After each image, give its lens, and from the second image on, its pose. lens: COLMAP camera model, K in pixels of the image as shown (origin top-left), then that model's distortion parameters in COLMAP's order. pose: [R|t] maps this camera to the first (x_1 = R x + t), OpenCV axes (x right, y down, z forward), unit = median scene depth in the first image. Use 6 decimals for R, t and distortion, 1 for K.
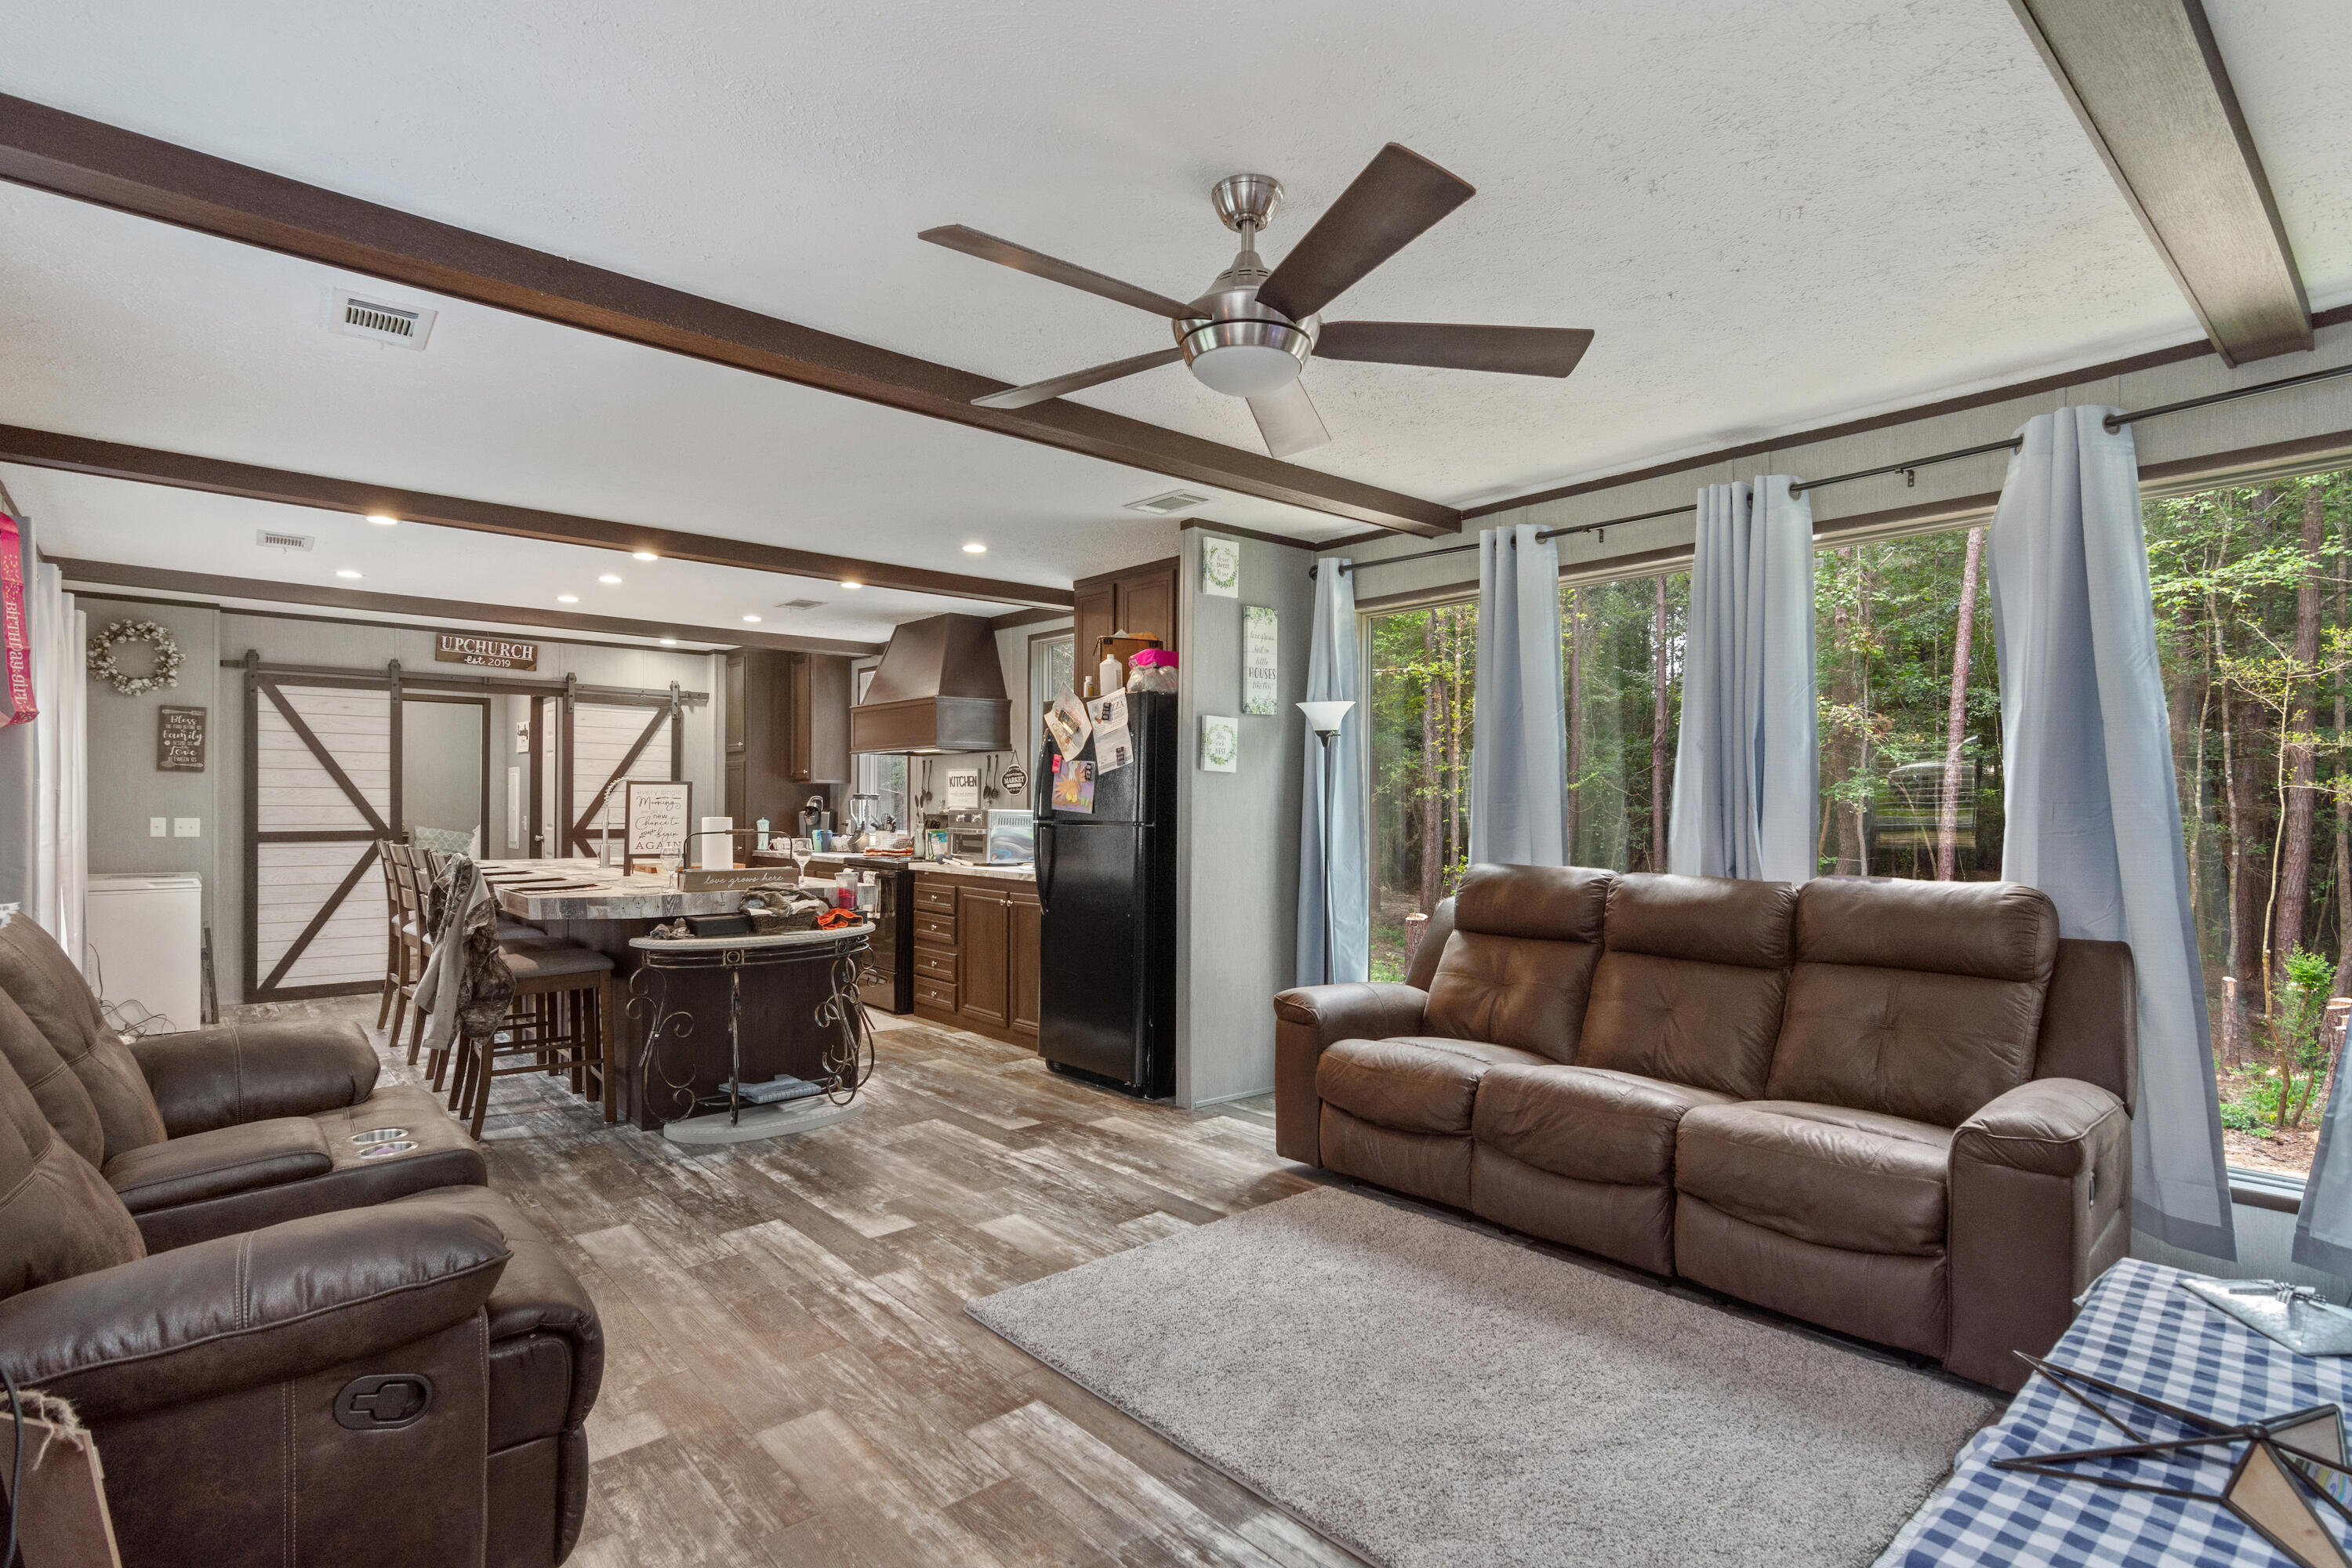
lens RADIAL K [[1124.6, 0, 1163.2], [0, 1124.6, 821.0], [0, 0, 1]] dist [0.000327, 0.000112]
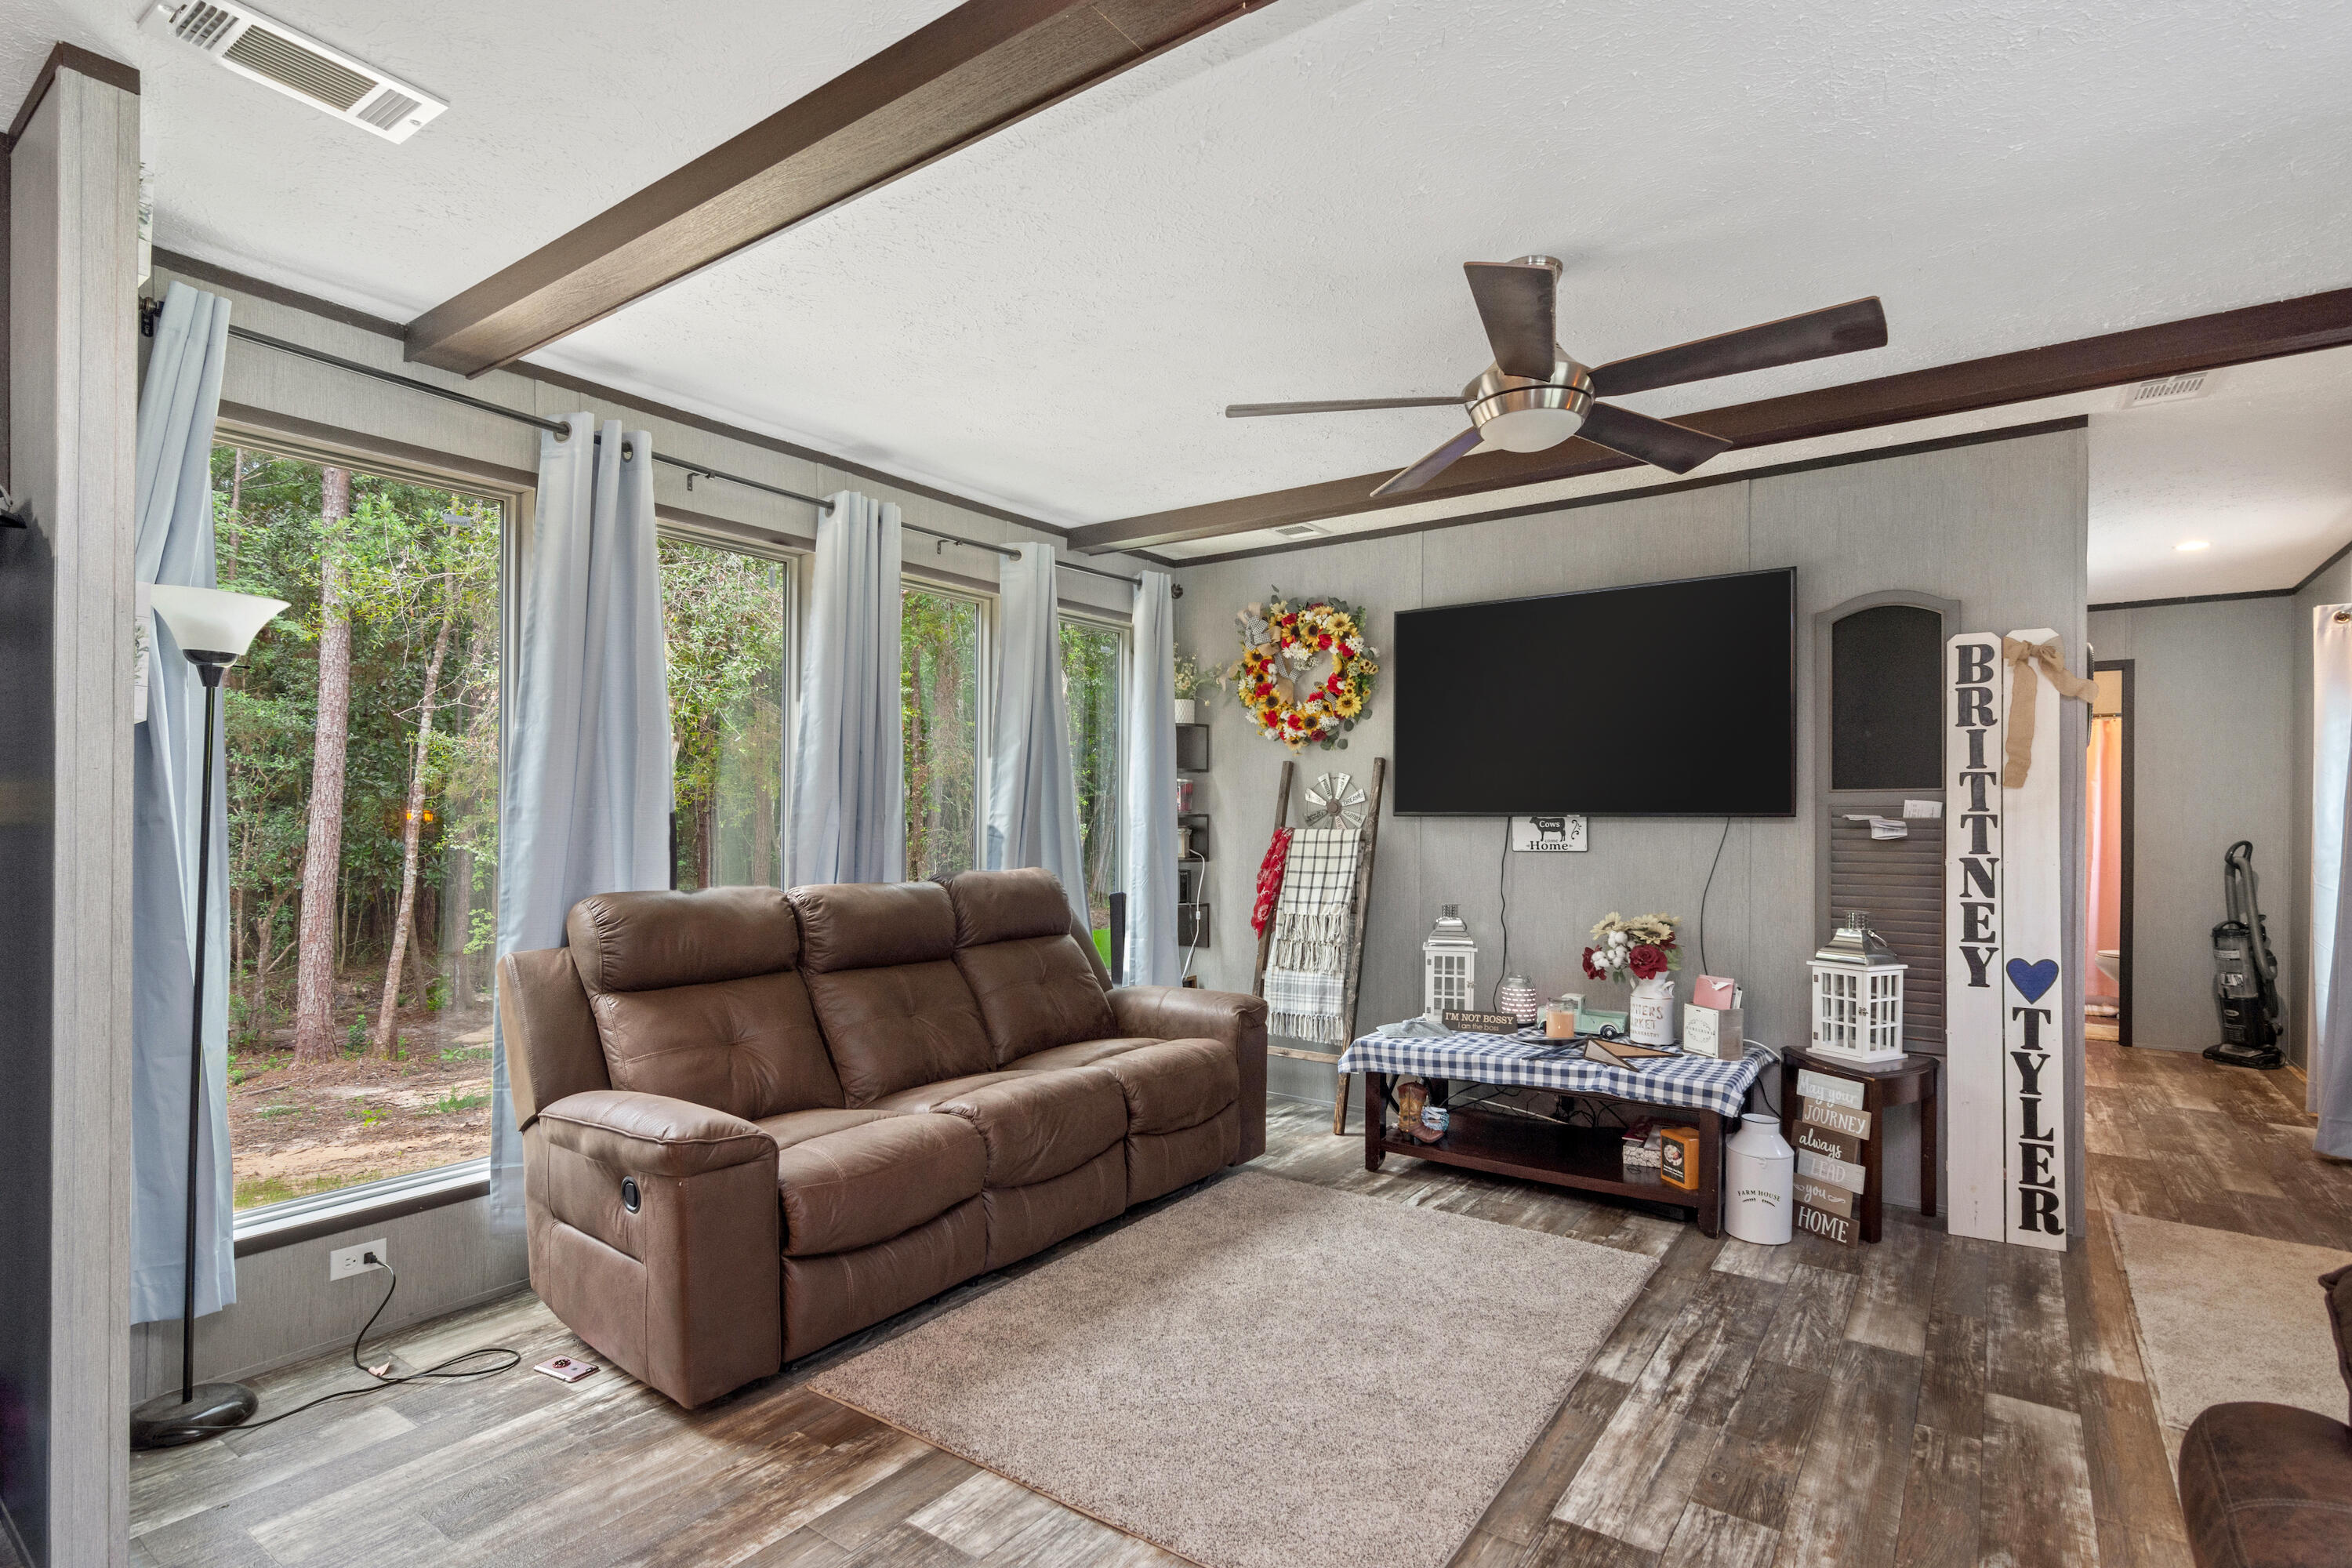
lens RADIAL K [[1164.3, 0, 1173.6], [0, 1164.3, 812.0], [0, 0, 1]] dist [-0.002015, 0.000350]
pose [[-0.231383, -0.001682, 0.972861, -0.822449], [0.006746, 0.999972, 0.003333, -0.021194], [-0.972839, 0.007334, -0.231366, 1.349384]]
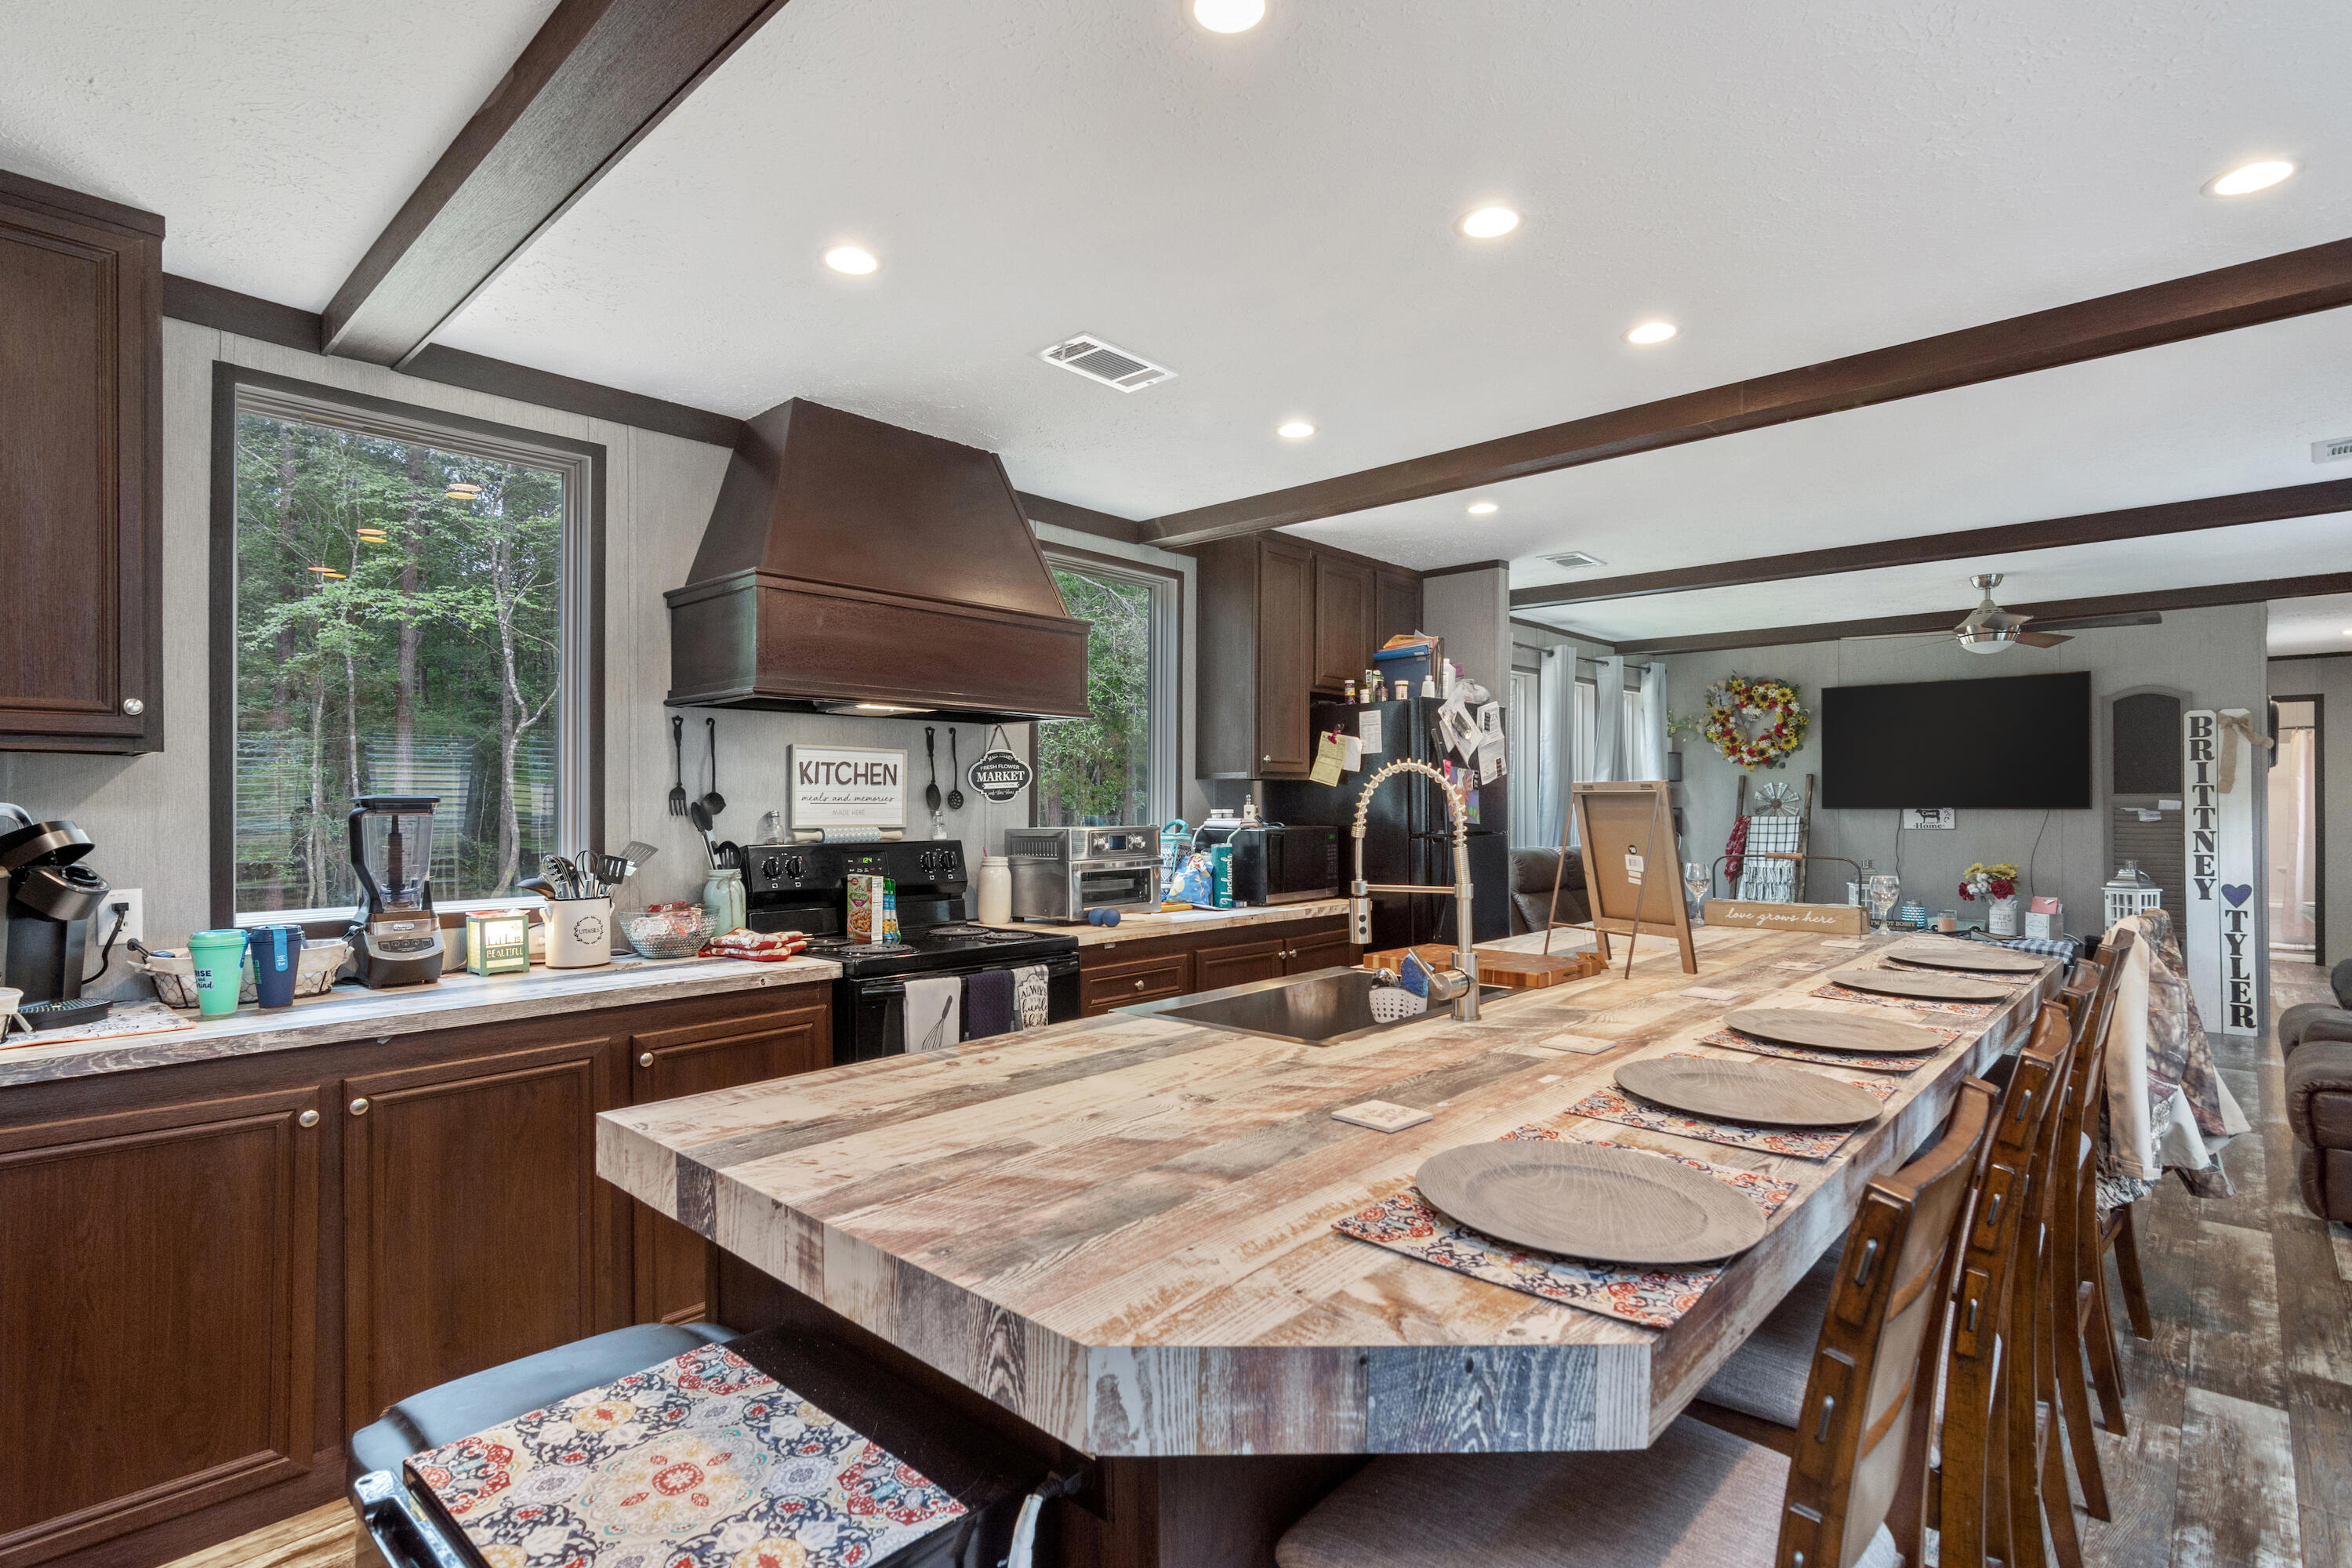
lens RADIAL K [[1143.1, 0, 1181.9], [0, 1143.1, 793.5], [0, 0, 1]] dist [-0.000362, 0.000222]
pose [[-0.130792, 0.014750, 0.991300, -1.898735], [0.000973, 0.999891, -0.014749, -0.004022], [-0.991409, -0.000964, -0.130792, 2.657207]]
